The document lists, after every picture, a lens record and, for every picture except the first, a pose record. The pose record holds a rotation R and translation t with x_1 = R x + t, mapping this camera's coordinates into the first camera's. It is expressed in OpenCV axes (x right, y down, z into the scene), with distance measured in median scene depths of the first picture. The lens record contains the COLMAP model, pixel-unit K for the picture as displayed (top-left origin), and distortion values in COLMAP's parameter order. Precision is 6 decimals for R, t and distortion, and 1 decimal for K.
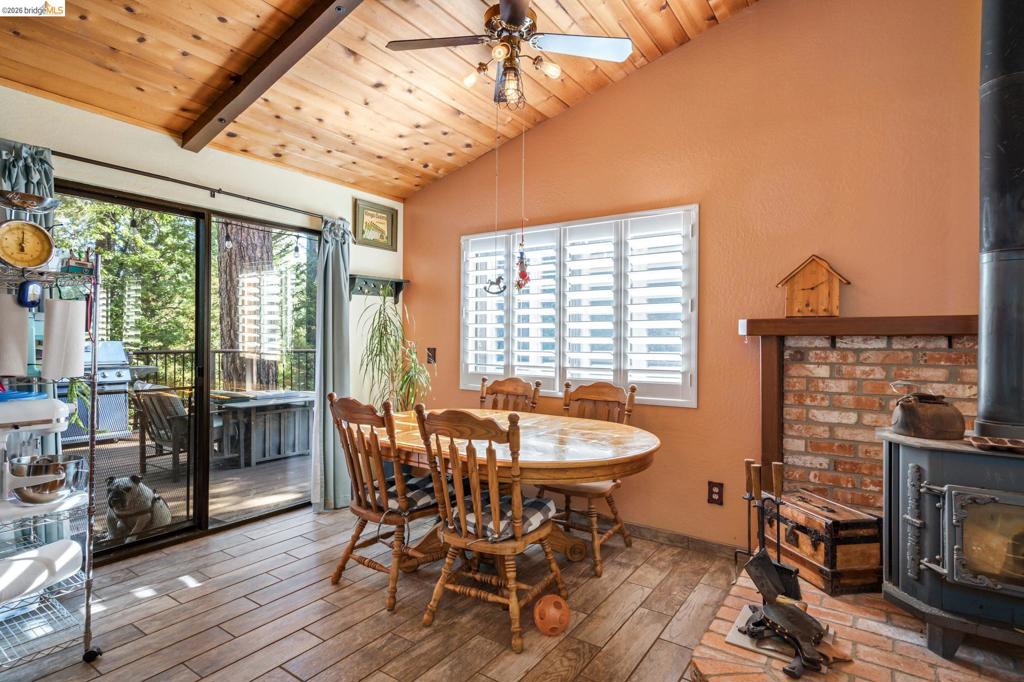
lens RADIAL K [[524.1, 0, 512.0], [0, 524.1, 341.0], [0, 0, 1]] dist [0.001535, 0.000489]
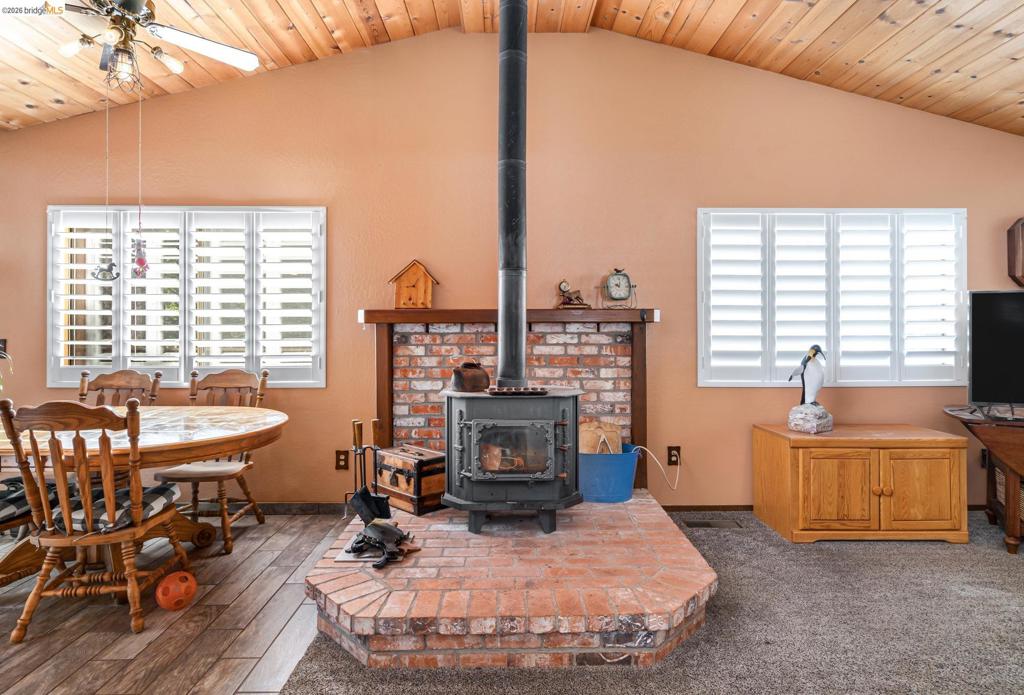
lens RADIAL K [[555.7, 0, 513.9], [0, 555.7, 325.4], [0, 0, 1]] dist [0.001877, 0.001845]
pose [[0.812014, -0.004987, 0.583616, -0.019717], [0.007929, 0.999965, -0.002487, 0.000348], [-0.583584, 0.006647, 0.812026, -0.251088]]
